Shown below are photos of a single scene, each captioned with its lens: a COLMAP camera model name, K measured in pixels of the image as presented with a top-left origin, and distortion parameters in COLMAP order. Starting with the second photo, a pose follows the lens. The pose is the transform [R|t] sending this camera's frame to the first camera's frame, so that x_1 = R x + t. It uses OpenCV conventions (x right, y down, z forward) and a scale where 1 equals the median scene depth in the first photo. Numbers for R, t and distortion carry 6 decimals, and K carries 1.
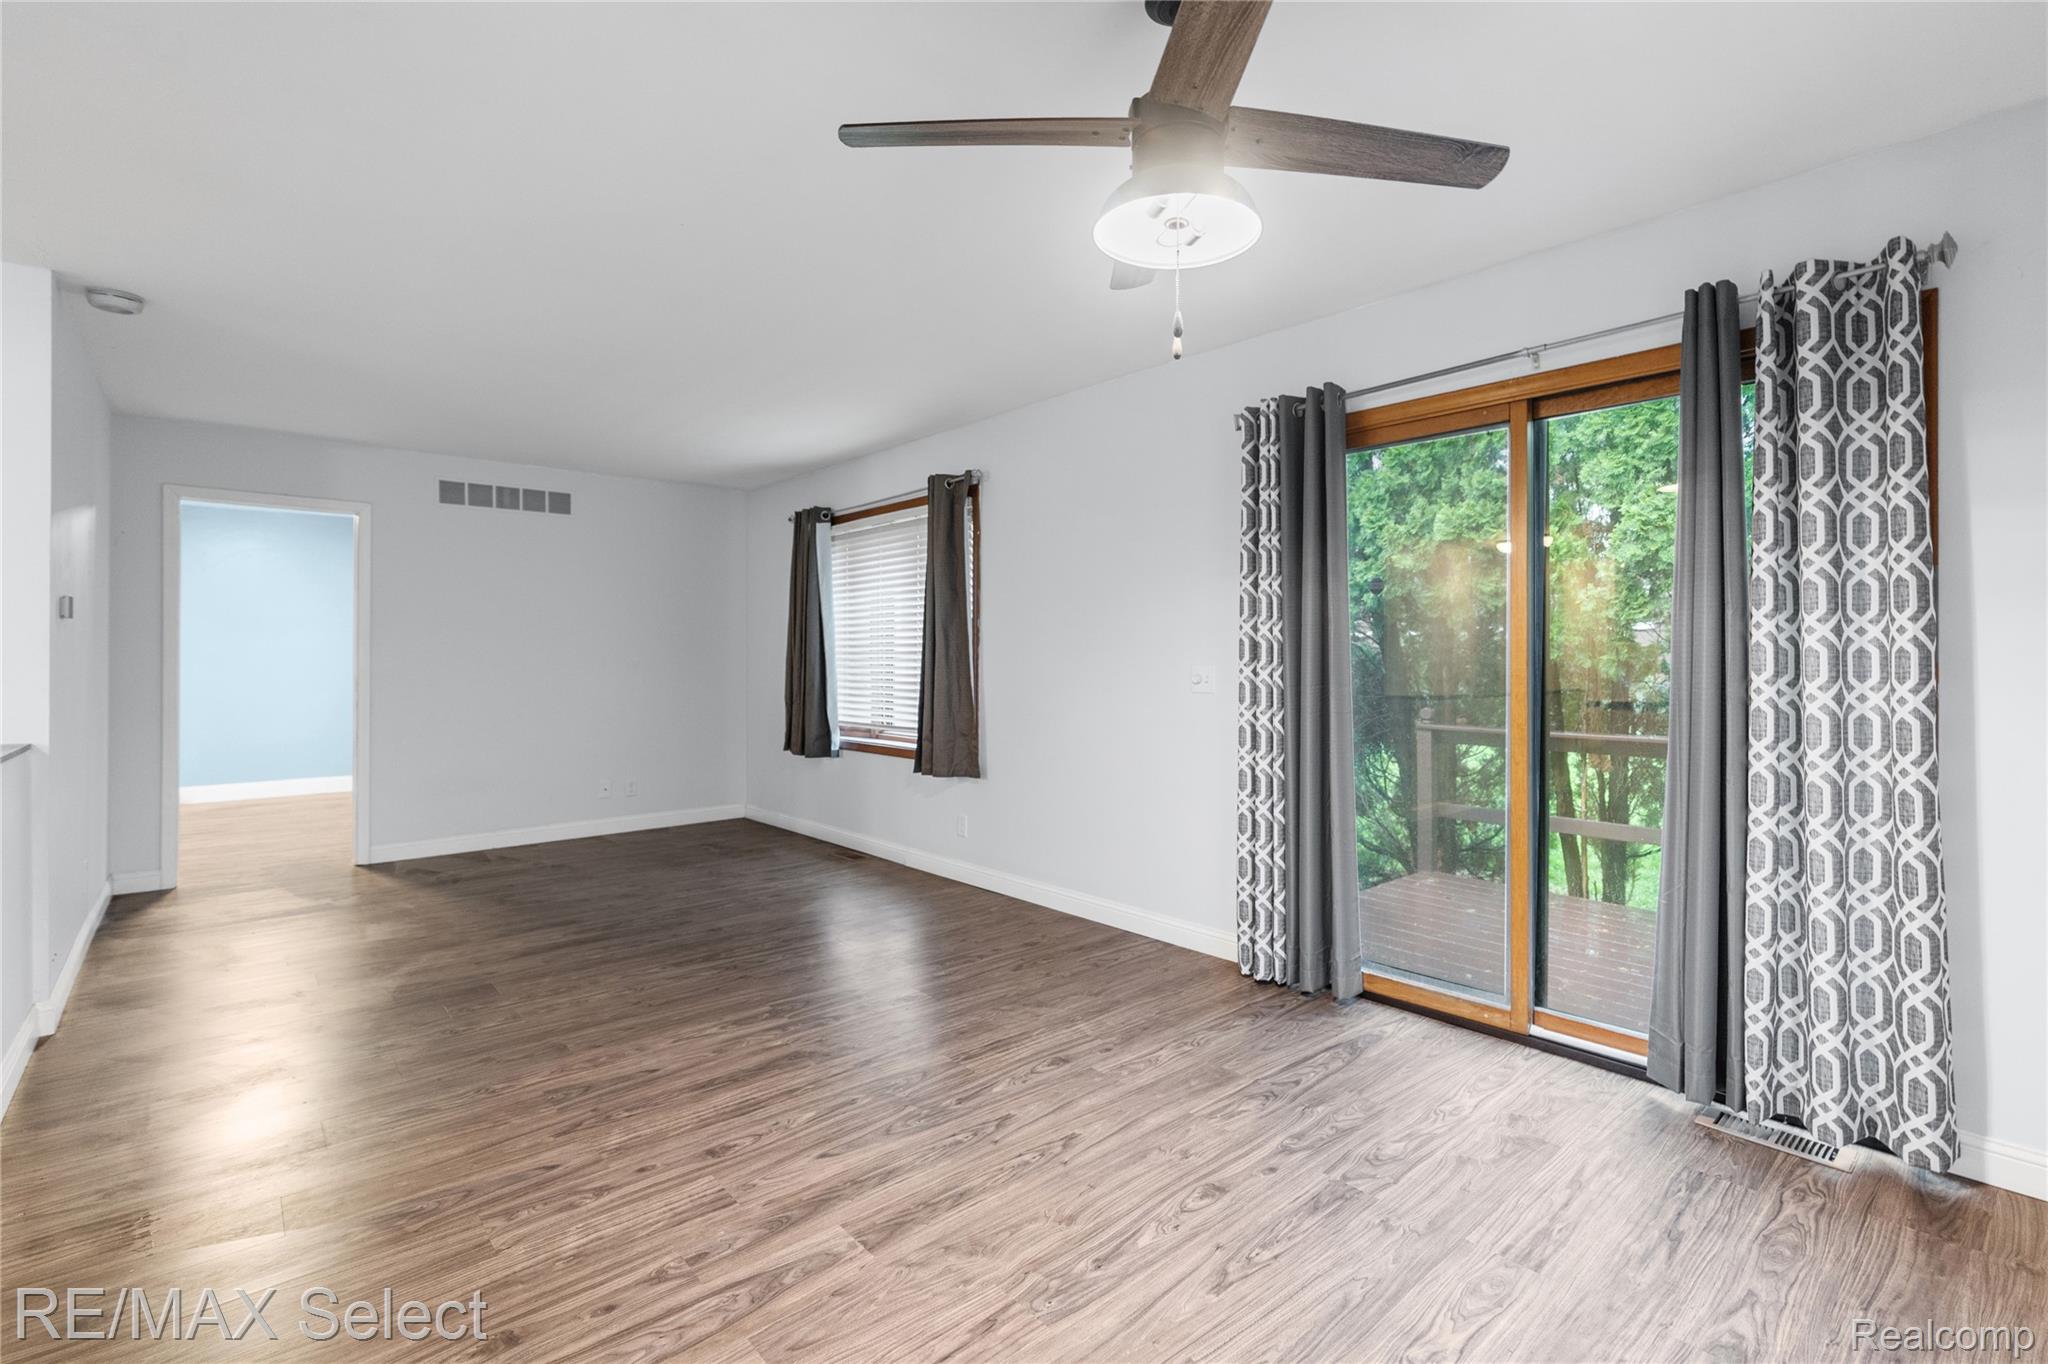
lens RADIAL K [[930.5, 0, 1025.1], [0, 930.5, 657.5], [0, 0, 1]] dist [-0.002942, 0.000498]
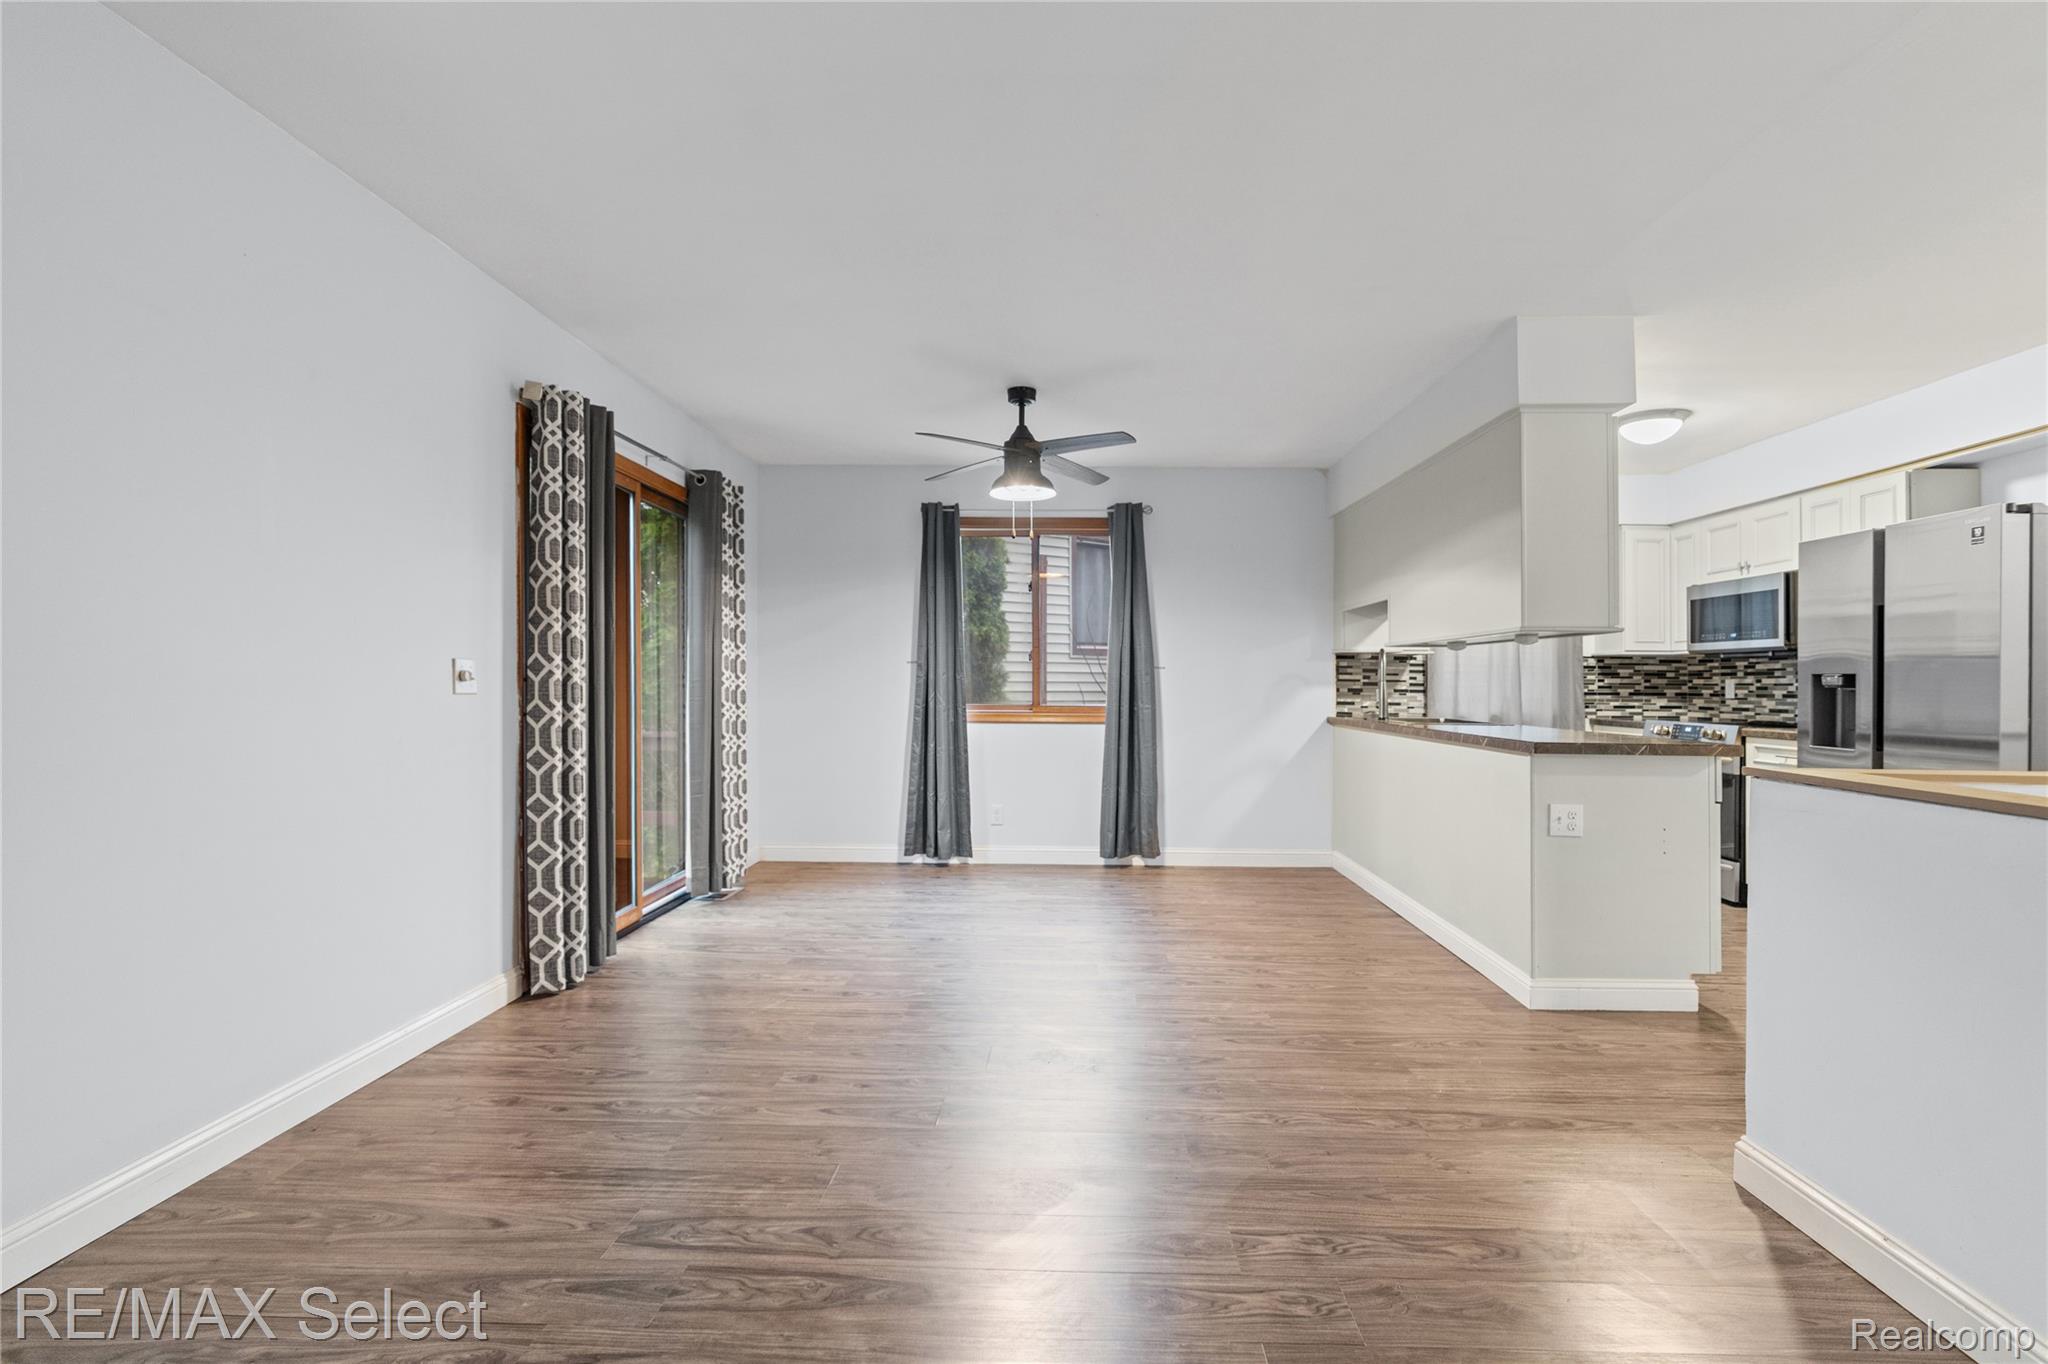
lens RADIAL K [[935.1, 0, 1072.6], [0, 935.1, 684.0], [0, 0, 1]] dist [-0.001429, 0.000379]
pose [[-0.754232, -0.007540, 0.656565, -0.824620], [-0.010545, 0.999944, -0.000630, 0.028433], [-0.656524, -0.007399, -0.754269, 1.467396]]
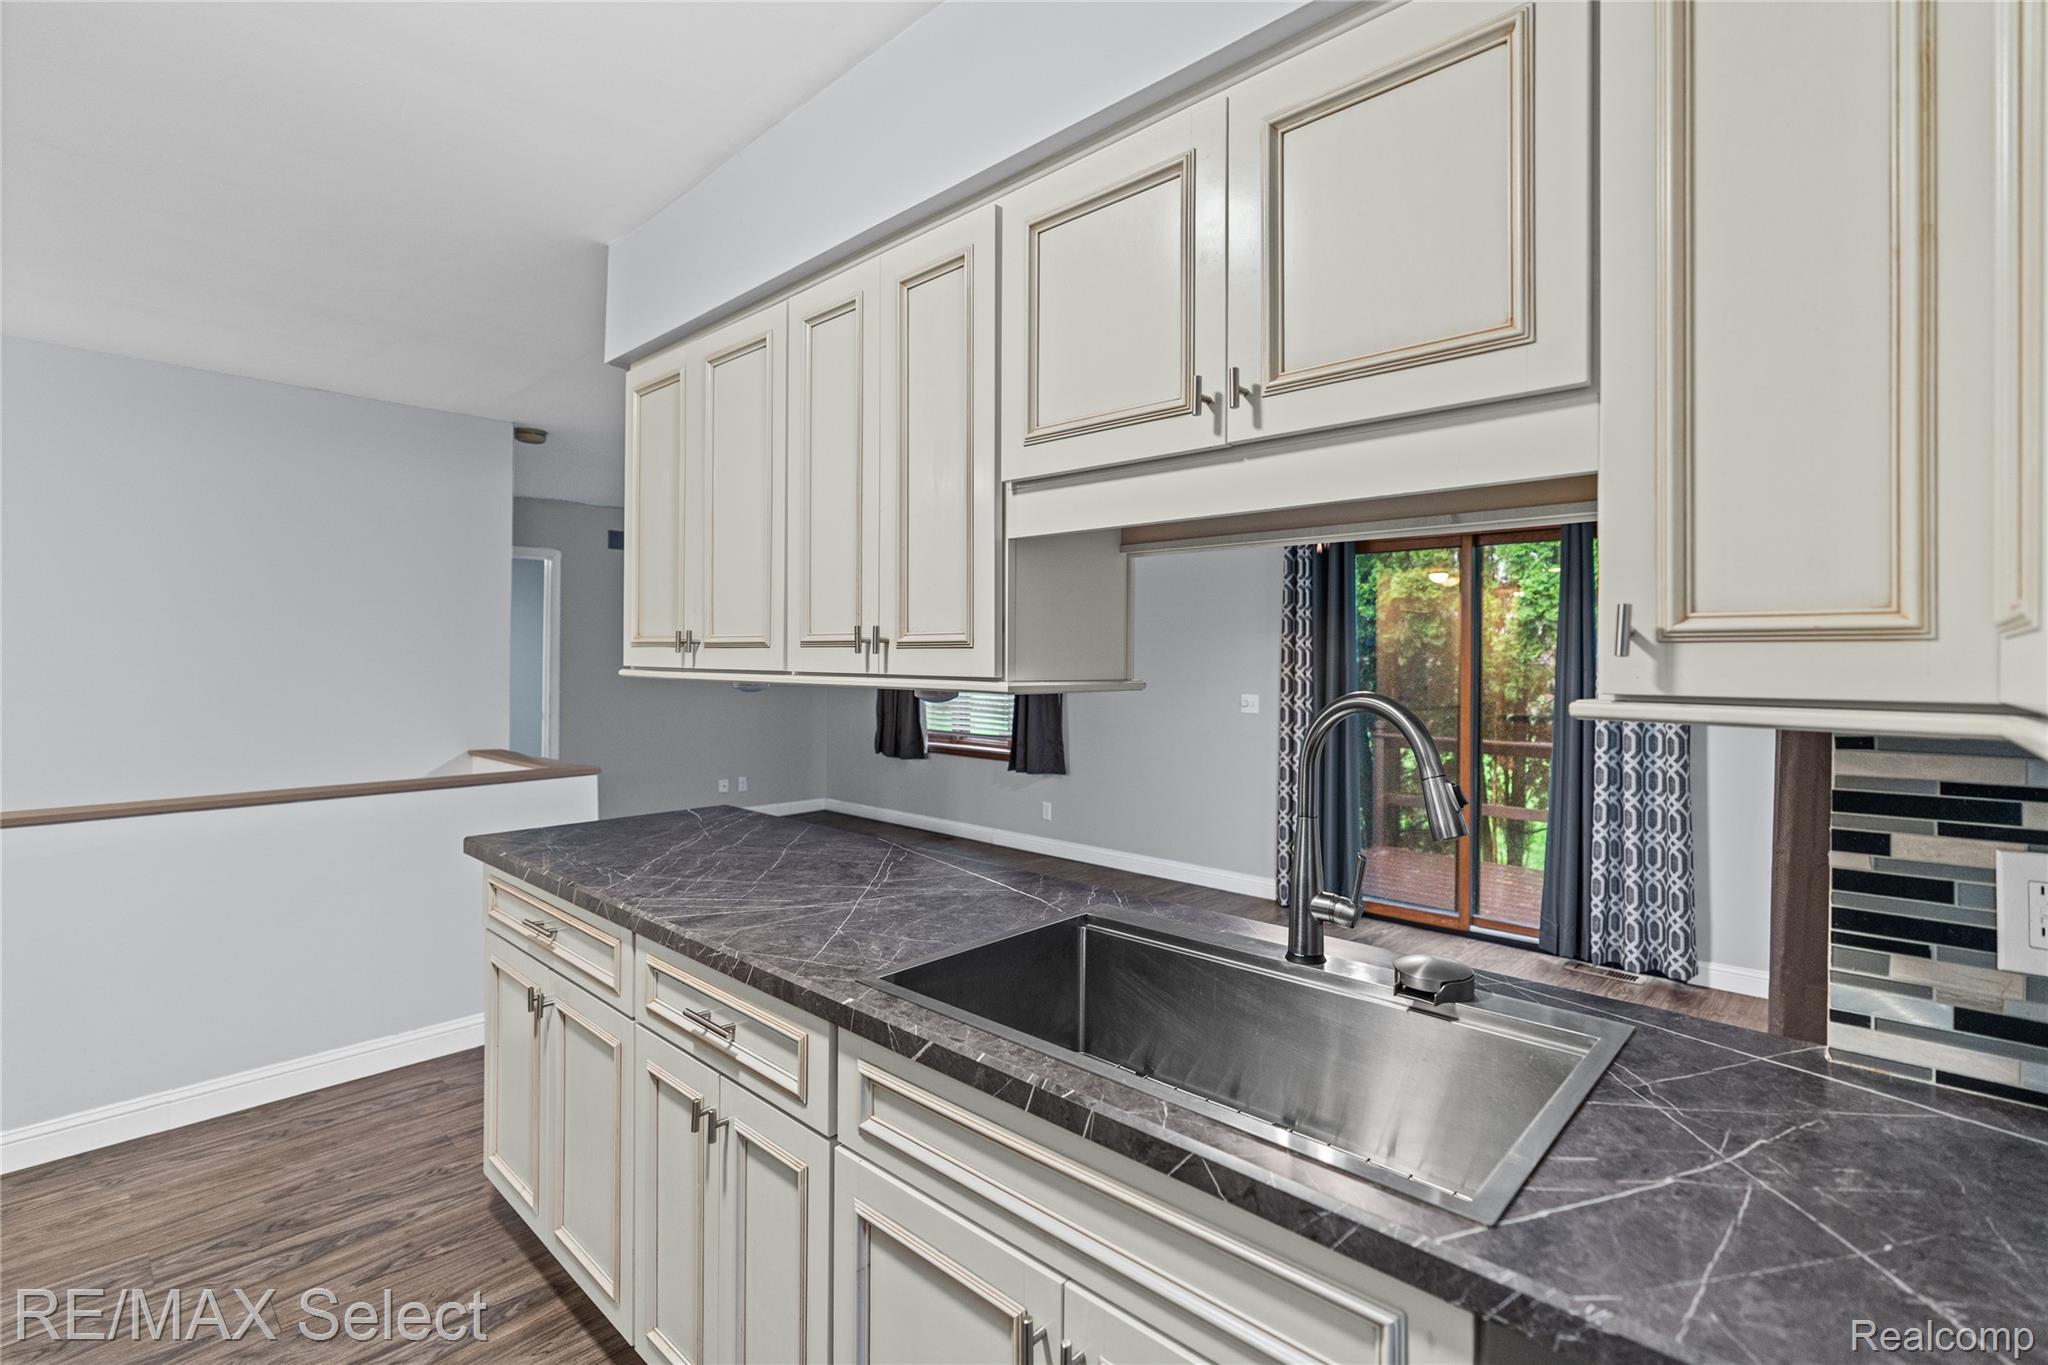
lens RADIAL K [[949.7, 0, 1049.9], [0, 949.7, 654.0], [0, 0, 1]] dist [-0.002222, 0.001169]
pose [[0.993350, 0.011283, 0.114583, -0.356823], [-0.010900, 0.999933, -0.003961, -0.055867], [-0.114620, 0.002686, 0.993406, -0.525573]]
